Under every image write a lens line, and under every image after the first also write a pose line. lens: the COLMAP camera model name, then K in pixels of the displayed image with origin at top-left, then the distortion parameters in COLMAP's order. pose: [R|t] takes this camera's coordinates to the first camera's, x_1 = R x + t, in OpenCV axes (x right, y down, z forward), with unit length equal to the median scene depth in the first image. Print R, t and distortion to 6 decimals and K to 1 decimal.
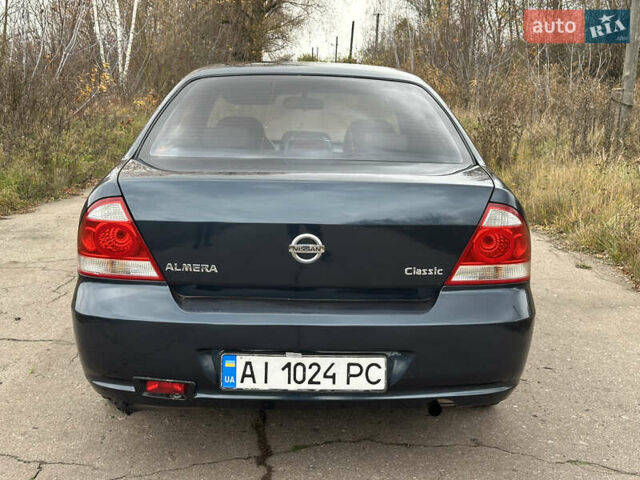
lens RADIAL K [[892.4, 0, 304.9], [0, 892.4, 235.8], [0, 0, 1]] dist [0.179490, 0.000000]
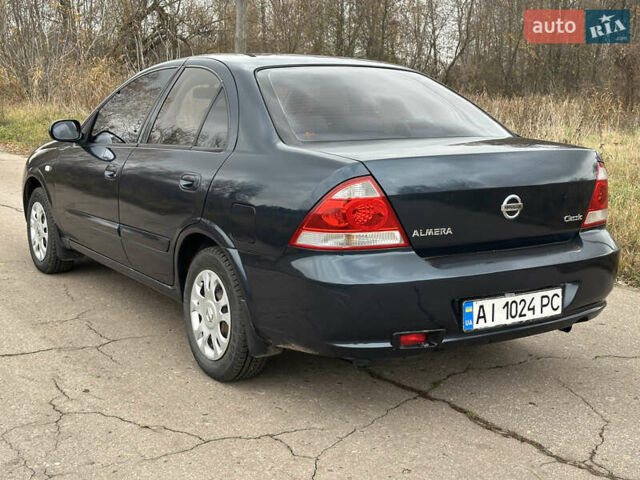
lens RADIAL K [[892.4, 0, 306.8], [0, 892.4, 225.1], [0, 0, 1]] dist [0.179490, 0.000000]
pose [[0.849739, -0.090449, 0.519387, -0.863554], [0.093806, 0.995392, 0.019872, -0.011482], [-0.518791, 0.031836, 0.854308, 0.092442]]
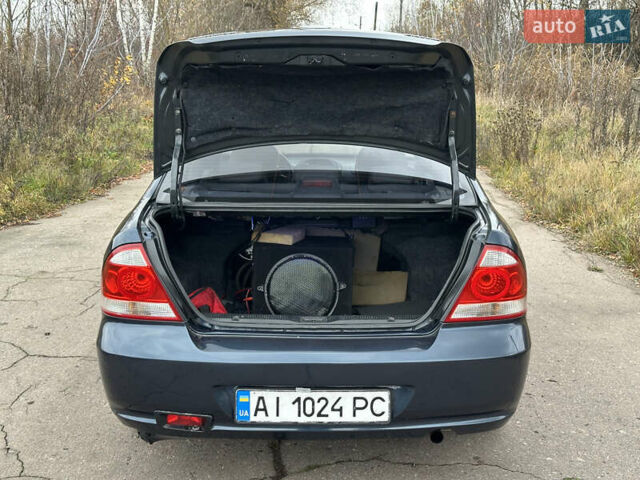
lens RADIAL K [[892.4, 0, 317.9], [0, 892.4, 247.9], [0, 0, 1]] dist [0.179490, 0.000000]
pose [[0.999843, -0.008642, -0.015495, 0.022894], [0.009236, 0.999209, 0.038687, -0.077802], [0.015149, -0.038824, 0.999131, -0.066613]]
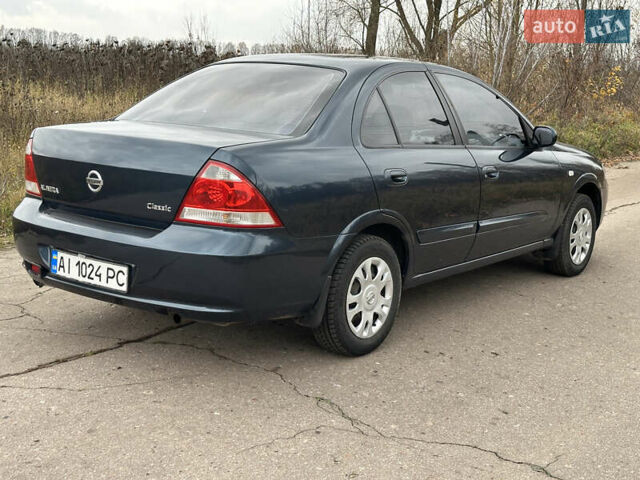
lens RADIAL K [[892.4, 0, 291.2], [0, 892.4, 215.1], [0, 0, 1]] dist [0.179490, 0.000000]
pose [[0.762644, 0.104399, -0.638337, 1.118490], [-0.120725, 0.992521, 0.018091, 0.004014], [0.635452, 0.063266, 0.769544, 0.115865]]
